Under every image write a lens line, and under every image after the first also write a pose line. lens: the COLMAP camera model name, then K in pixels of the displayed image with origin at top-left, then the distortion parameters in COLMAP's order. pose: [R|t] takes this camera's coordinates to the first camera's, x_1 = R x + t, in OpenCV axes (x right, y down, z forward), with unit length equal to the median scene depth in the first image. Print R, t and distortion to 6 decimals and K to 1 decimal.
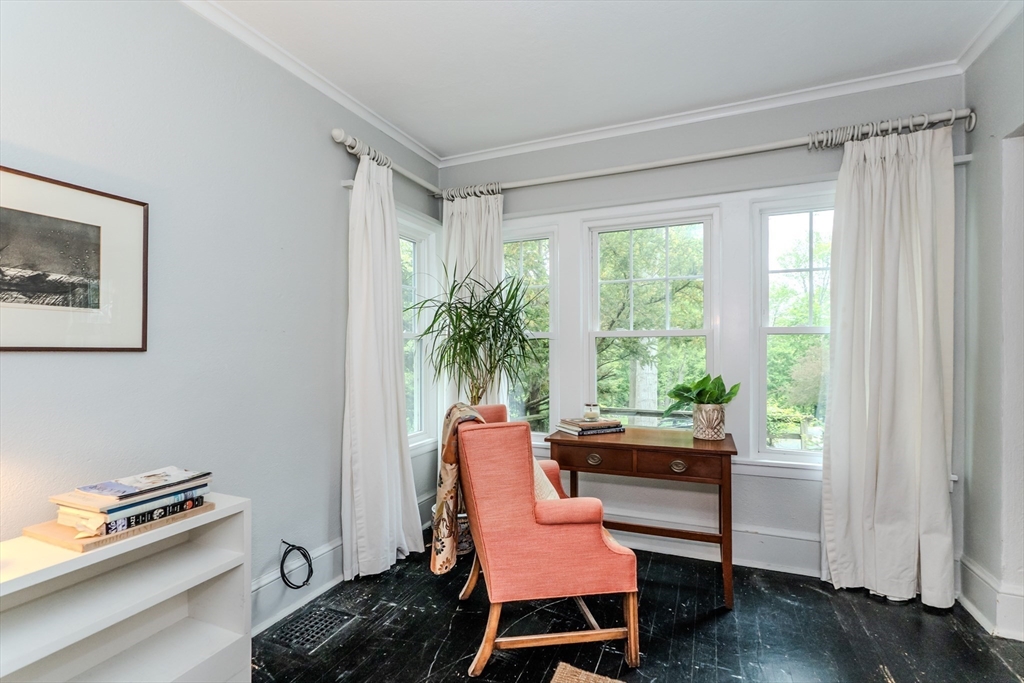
lens RADIAL K [[462.2, 0, 509.7], [0, 462.2, 343.9], [0, 0, 1]] dist [-0.003354, 0.005010]
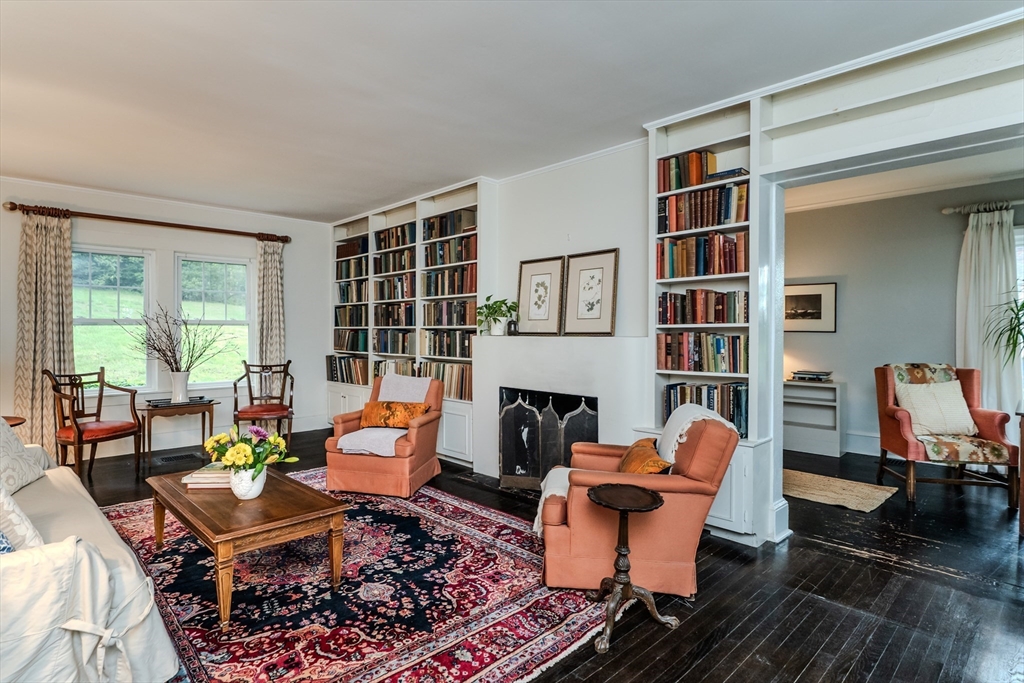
lens RADIAL K [[537.4, 0, 484.6], [0, 537.4, 338.6], [0, 0, 1]] dist [-0.005588, -0.000783]
pose [[-0.410942, 0.013747, -0.911558, 3.597086], [0.002785, 0.999901, 0.013824, -0.000597], [0.911657, 0.003142, -0.410940, 0.403134]]
